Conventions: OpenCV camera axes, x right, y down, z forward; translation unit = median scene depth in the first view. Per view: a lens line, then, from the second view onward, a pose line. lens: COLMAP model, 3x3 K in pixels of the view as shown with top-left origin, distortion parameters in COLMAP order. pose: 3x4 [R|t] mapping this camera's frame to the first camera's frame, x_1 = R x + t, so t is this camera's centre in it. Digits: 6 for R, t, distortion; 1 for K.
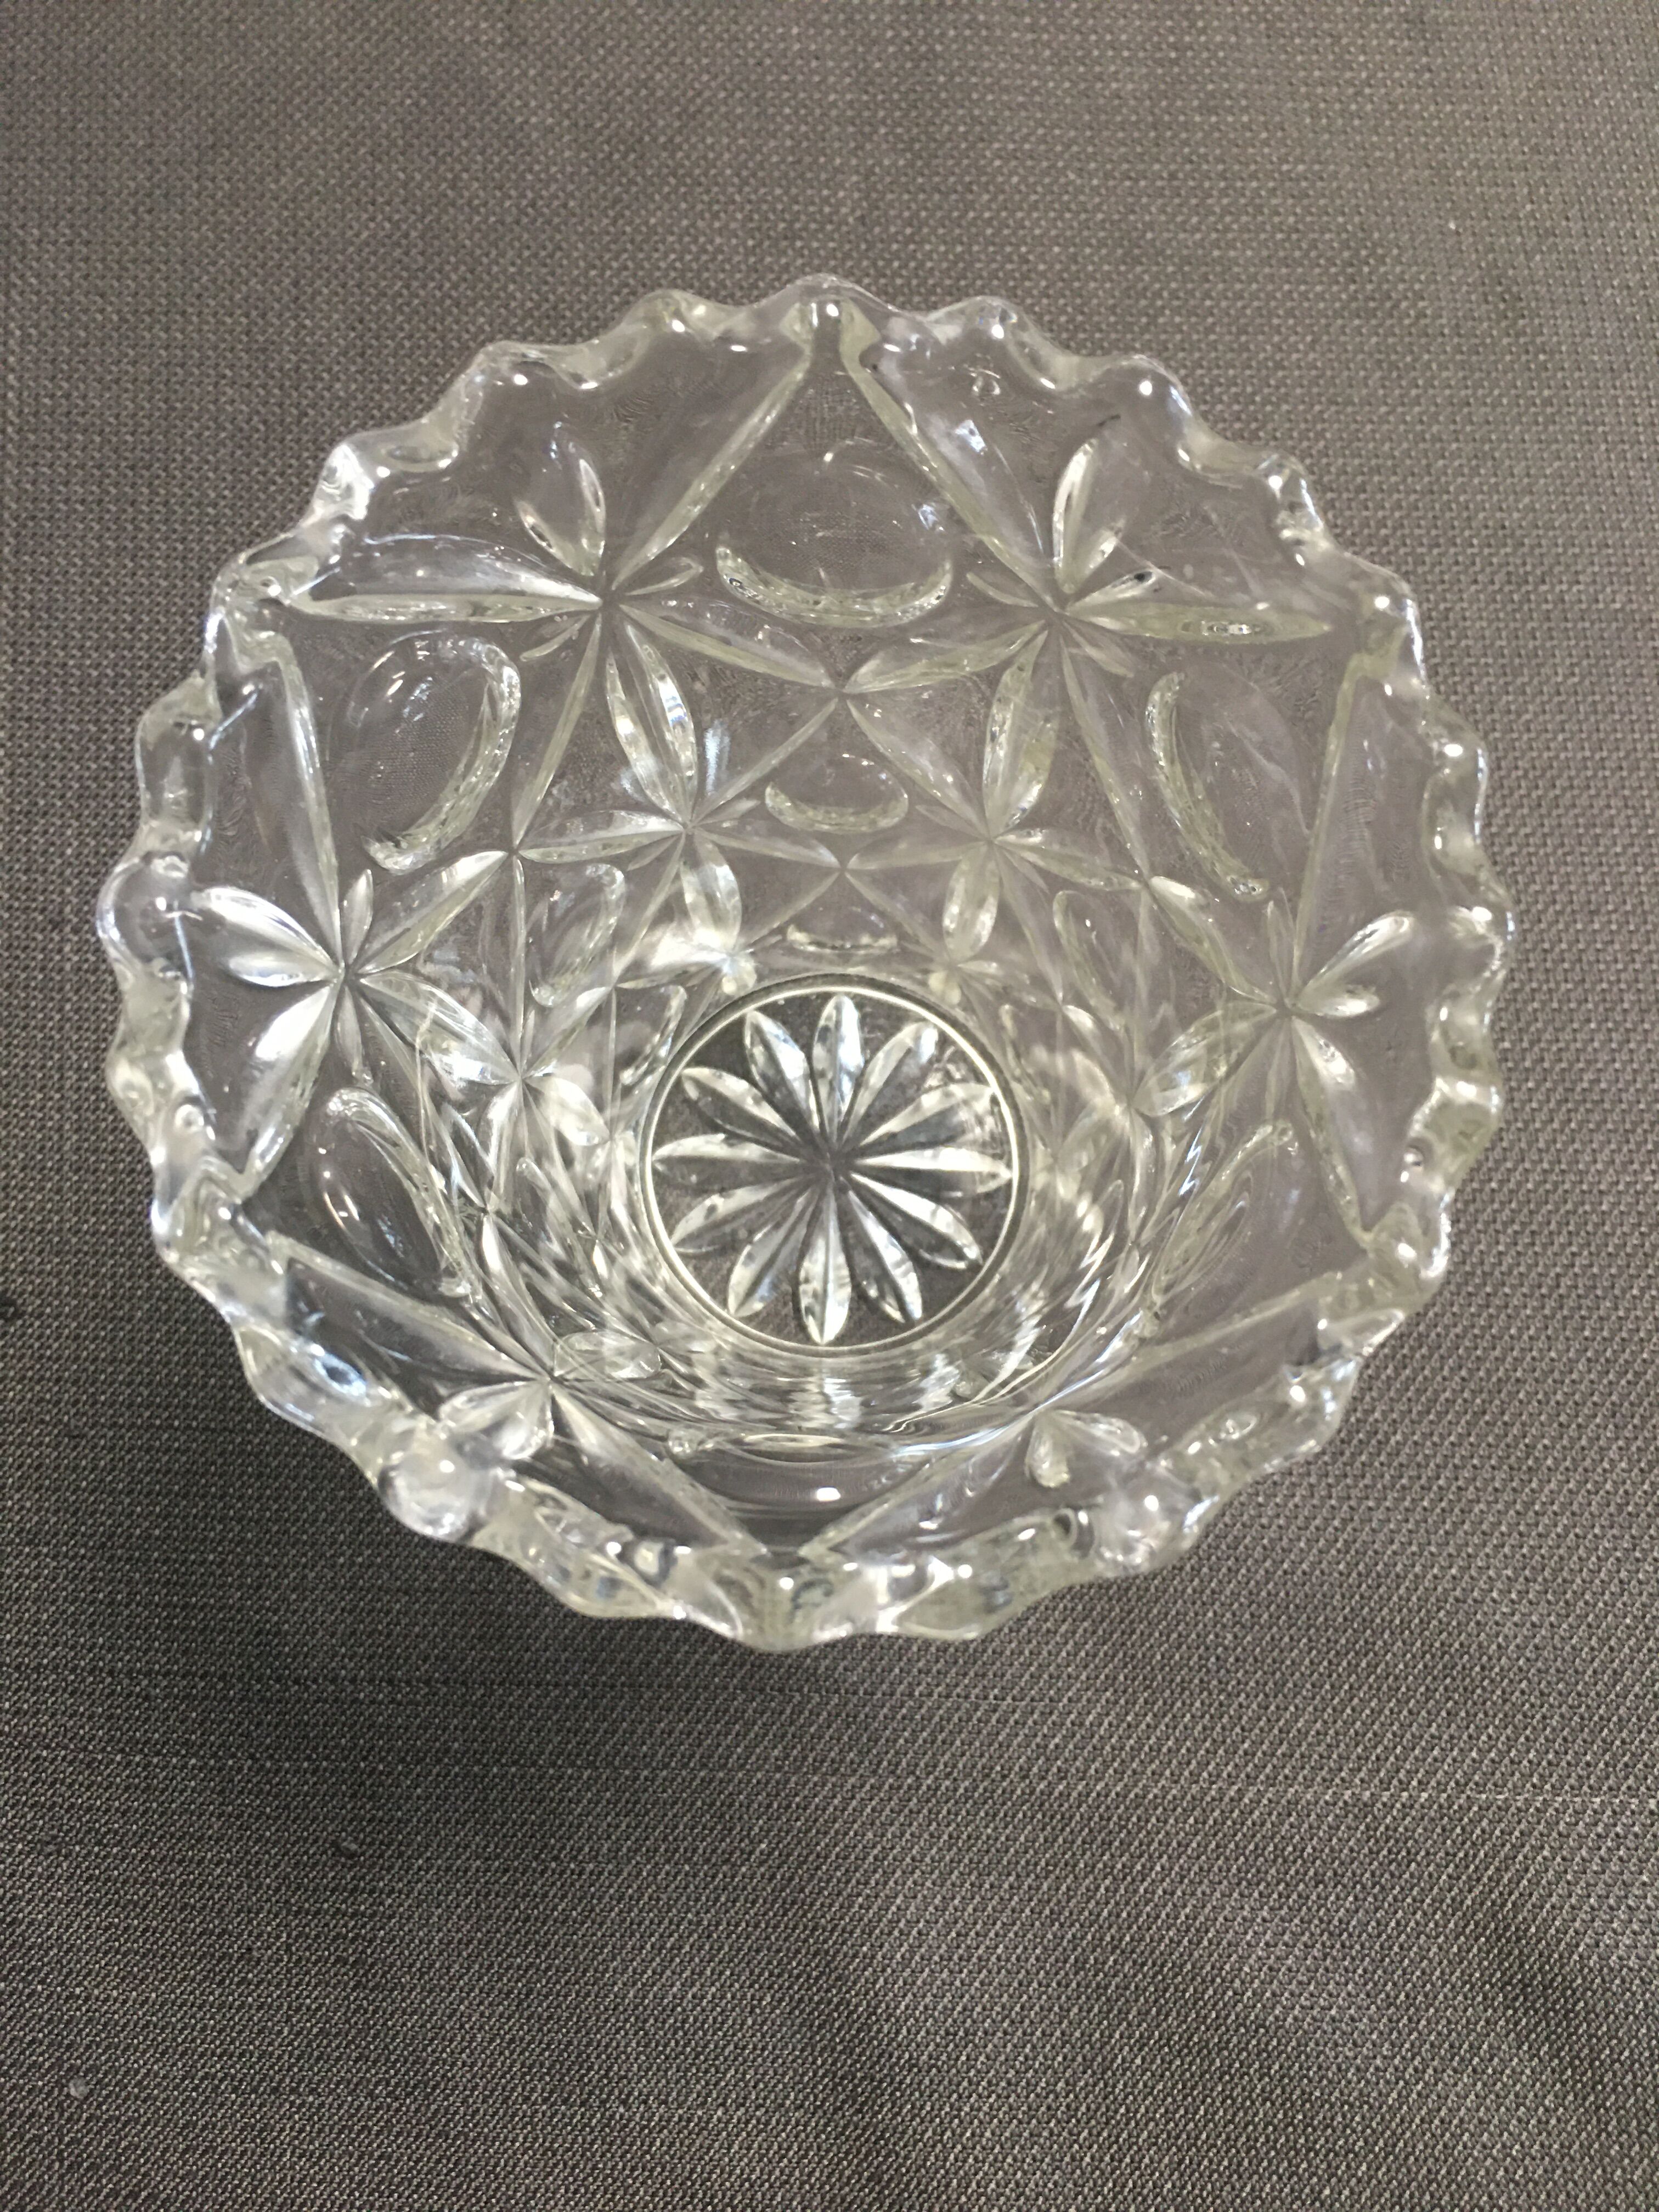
lens RADIAL K [[2025.1, 0, 842.0], [0, 2025.1, 1080.9], [0, 0, 1]] dist [0.079332, -0.177785]
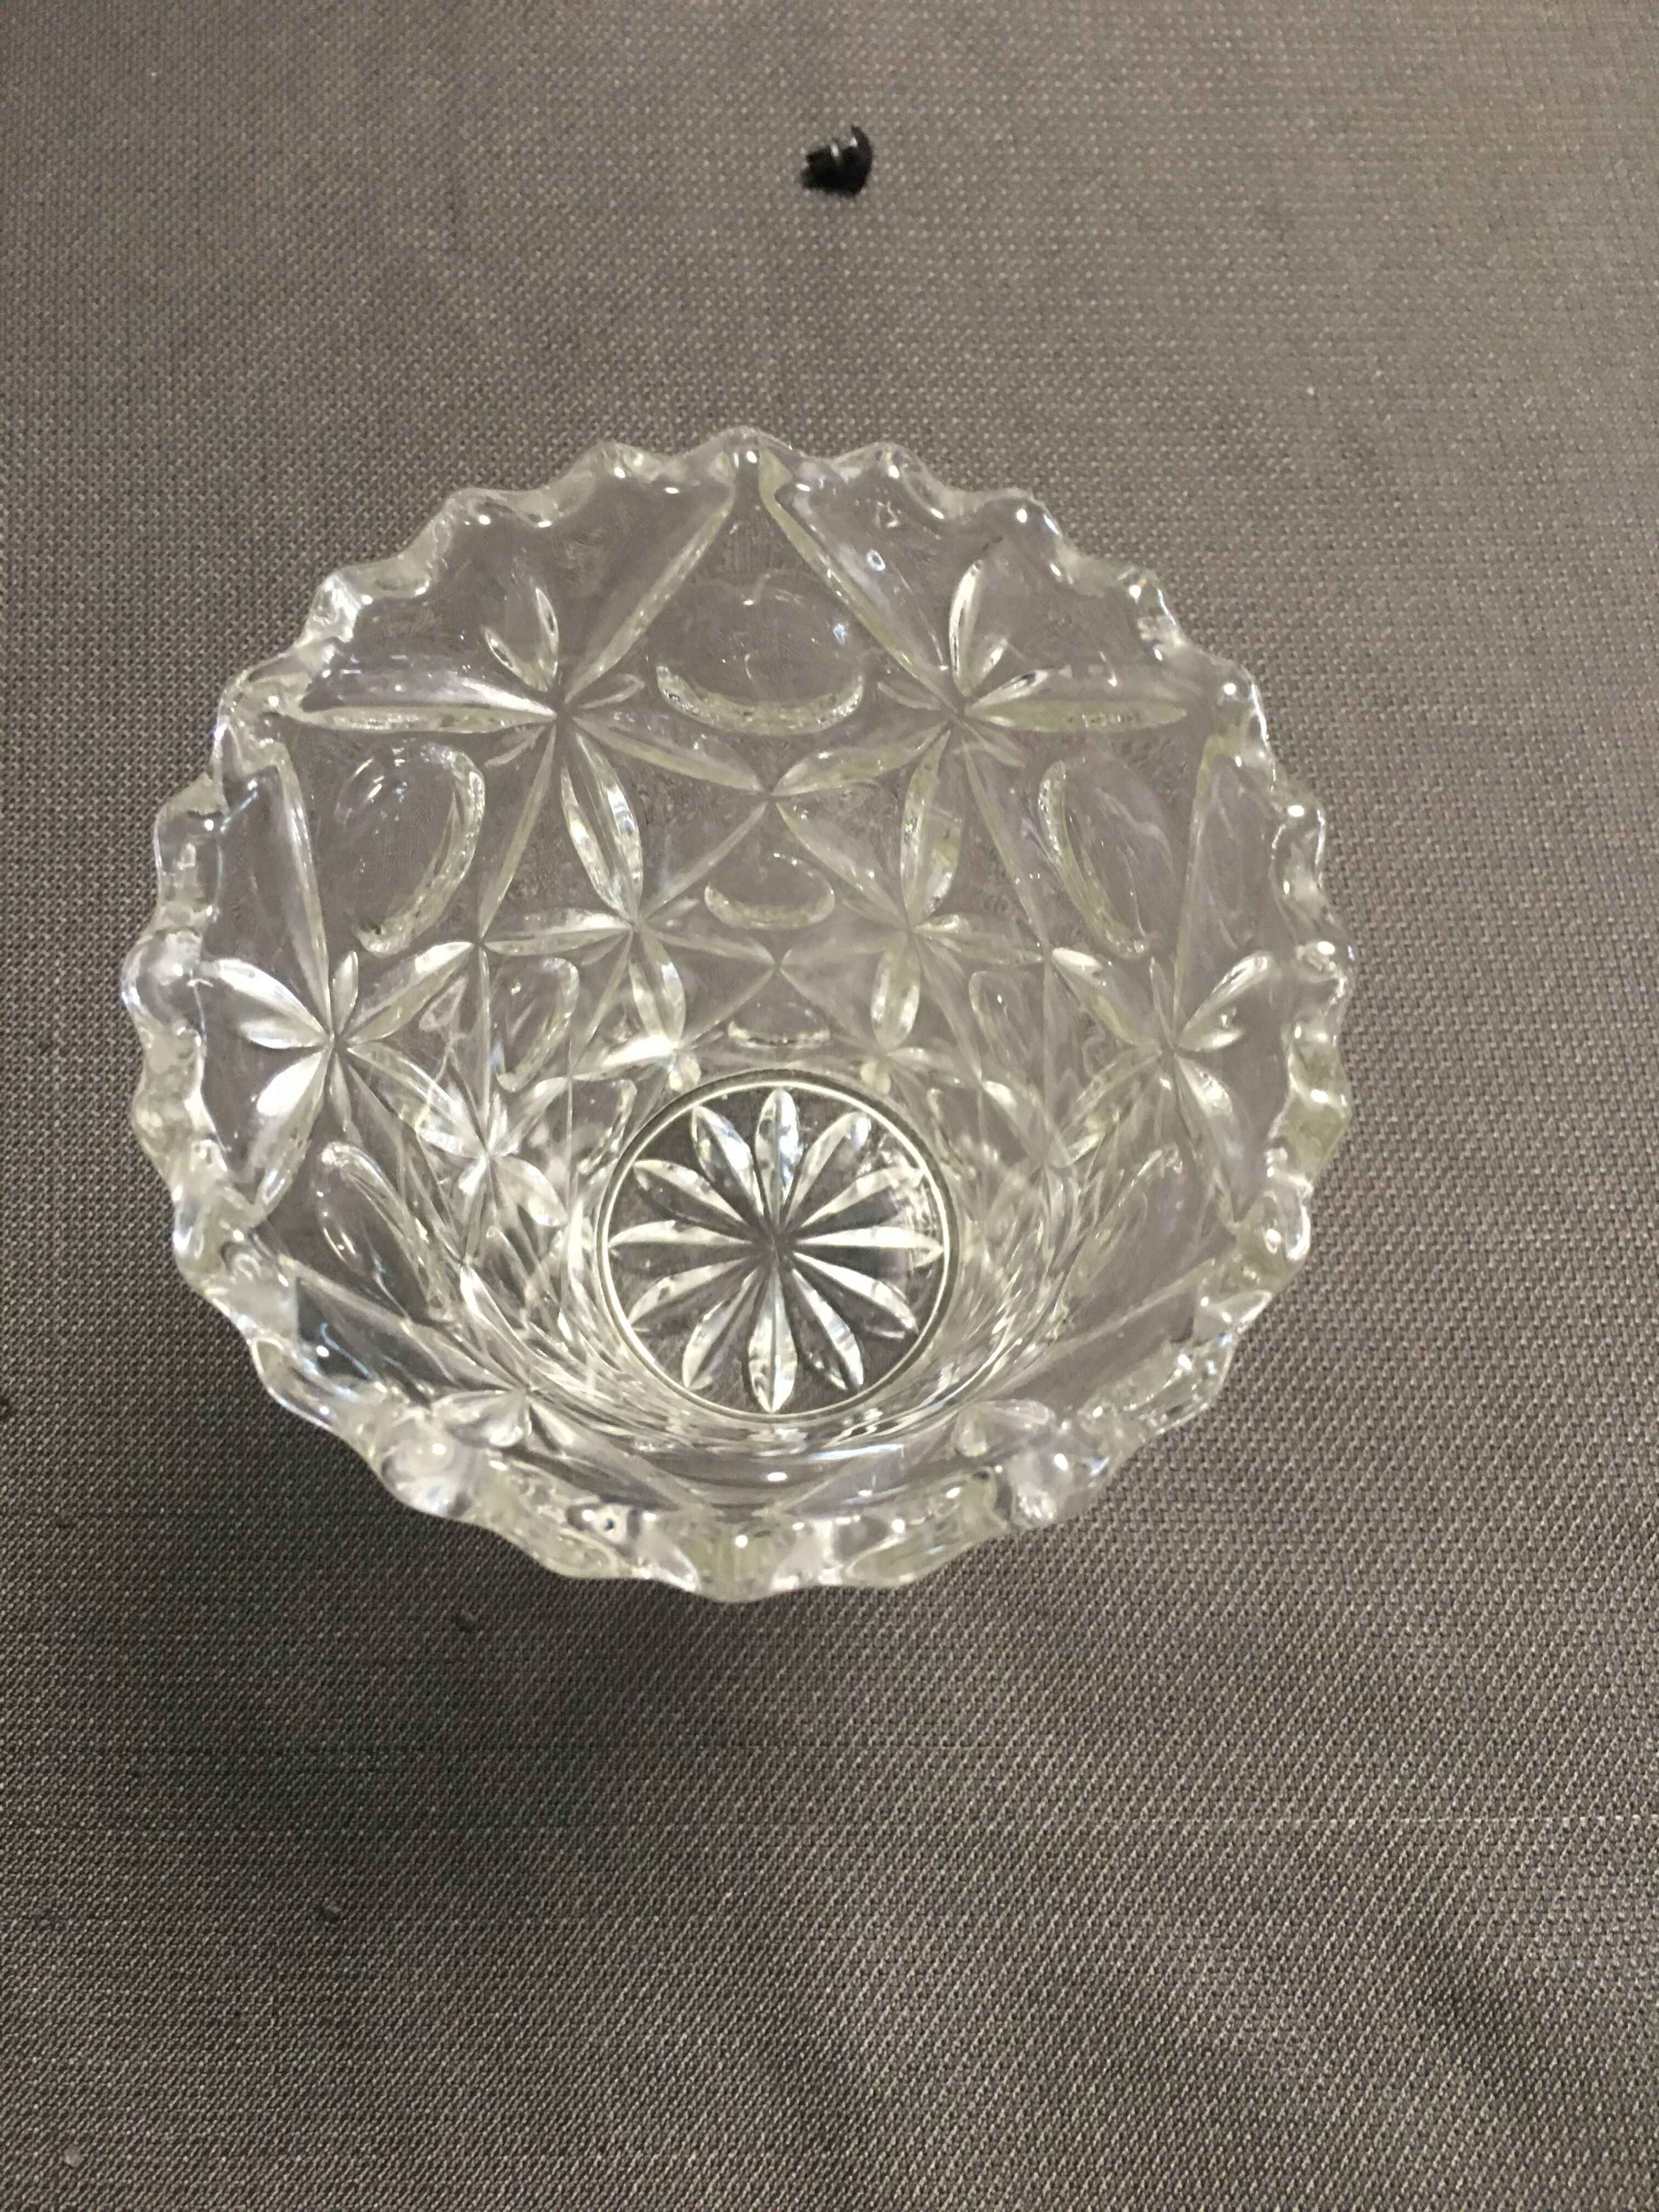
lens RADIAL K [[2075.7, 0, 838.2], [0, 2075.7, 1109.9], [0, 0, 1]] dist [0.080575, -0.191827]
pose [[0.999261, -0.029263, 0.024921, 0.002679], [0.031221, 0.996130, -0.082163, 0.063265], [-0.022420, 0.082880, 0.996307, -0.107473]]
